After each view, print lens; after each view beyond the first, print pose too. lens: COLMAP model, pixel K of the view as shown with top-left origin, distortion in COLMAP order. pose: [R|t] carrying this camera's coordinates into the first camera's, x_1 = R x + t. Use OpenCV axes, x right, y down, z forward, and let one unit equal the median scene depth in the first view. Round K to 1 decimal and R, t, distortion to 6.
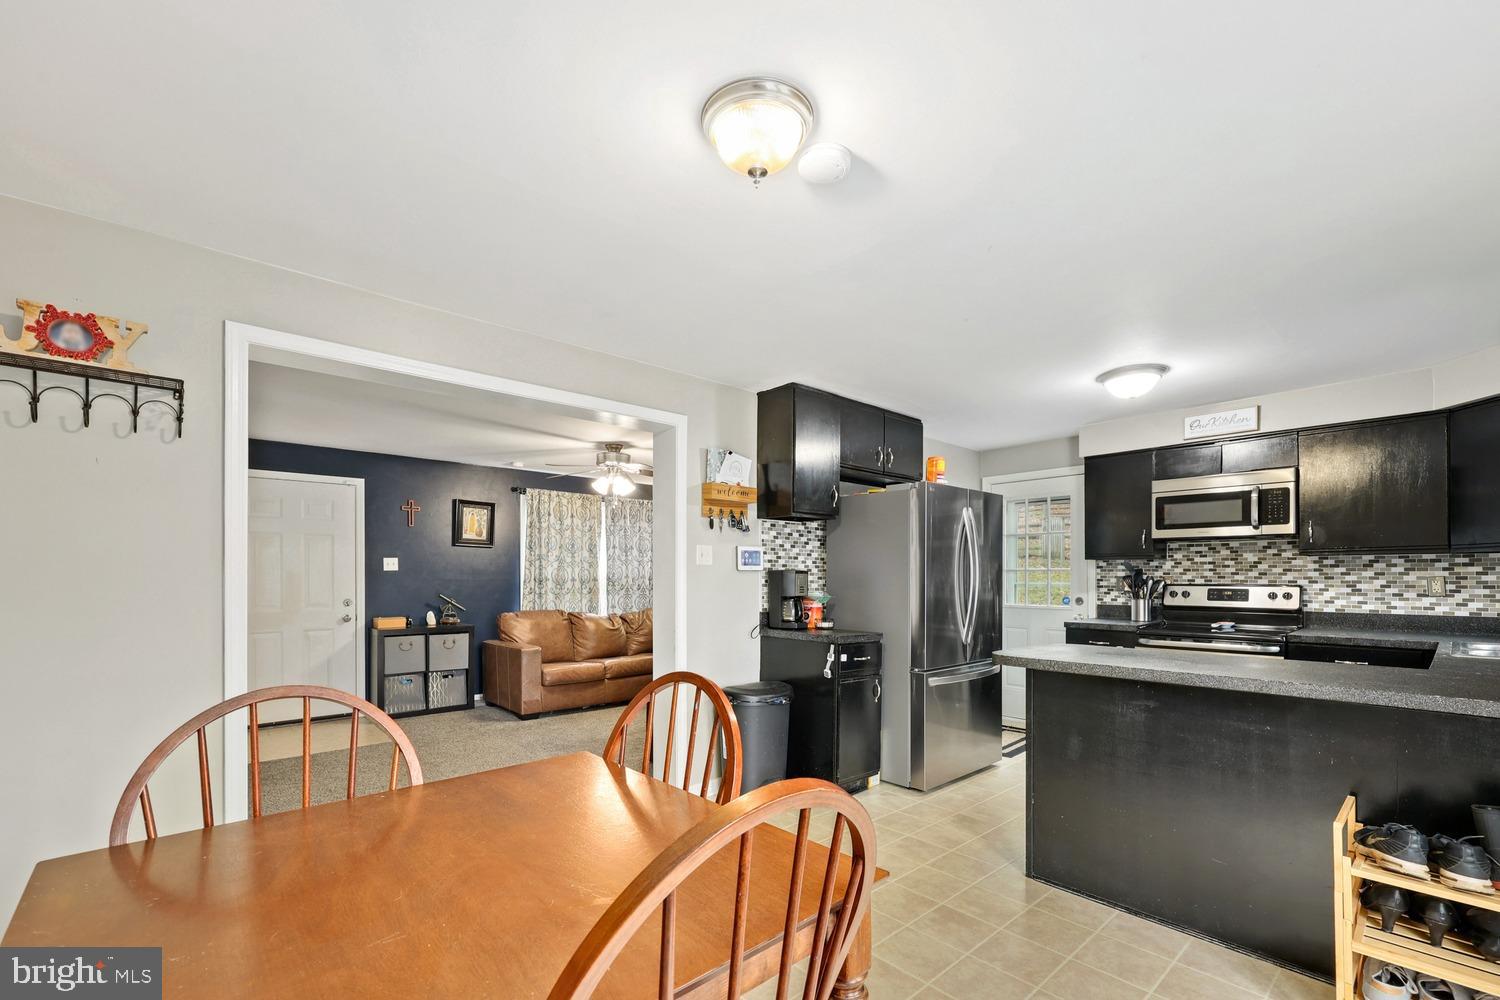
lens RADIAL K [[613.6, 0, 739.0], [0, 613.6, 574.4], [0, 0, 1]] dist [0.001296, -0.000143]
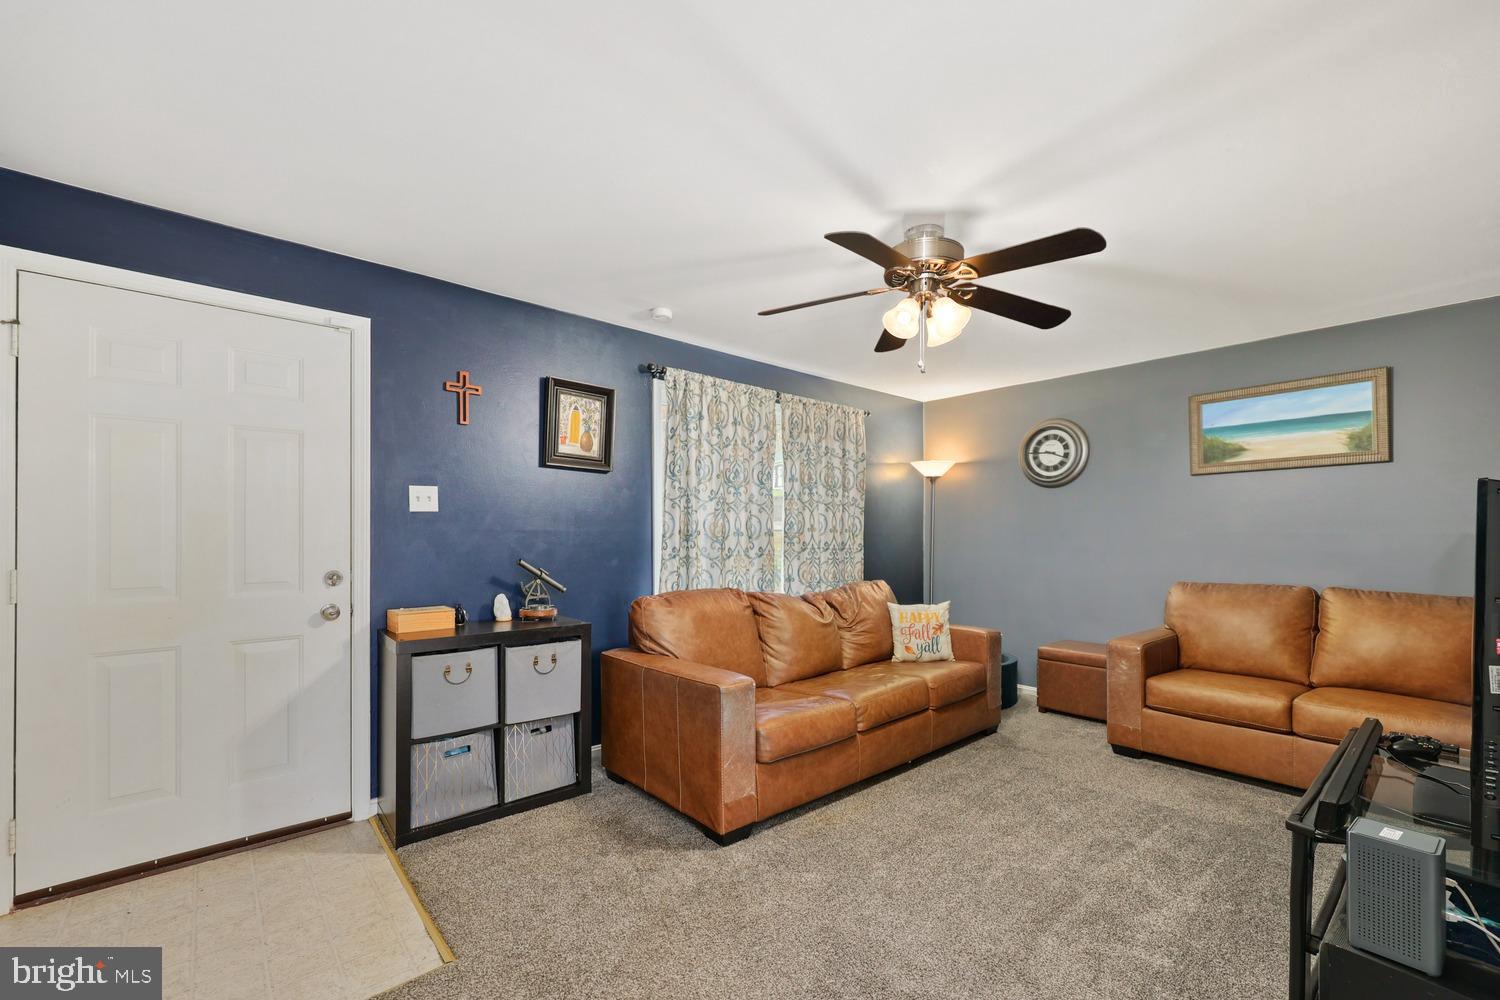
lens RADIAL K [[613.6, 0, 755.8], [0, 613.6, 529.4], [0, 0, 1]] dist [0.001296, -0.000143]
pose [[0.999978, 0.003855, 0.005438, -0.297105], [-0.003839, 0.999988, -0.002943, 0.007771], [-0.005450, 0.002922, 0.999981, 0.496111]]
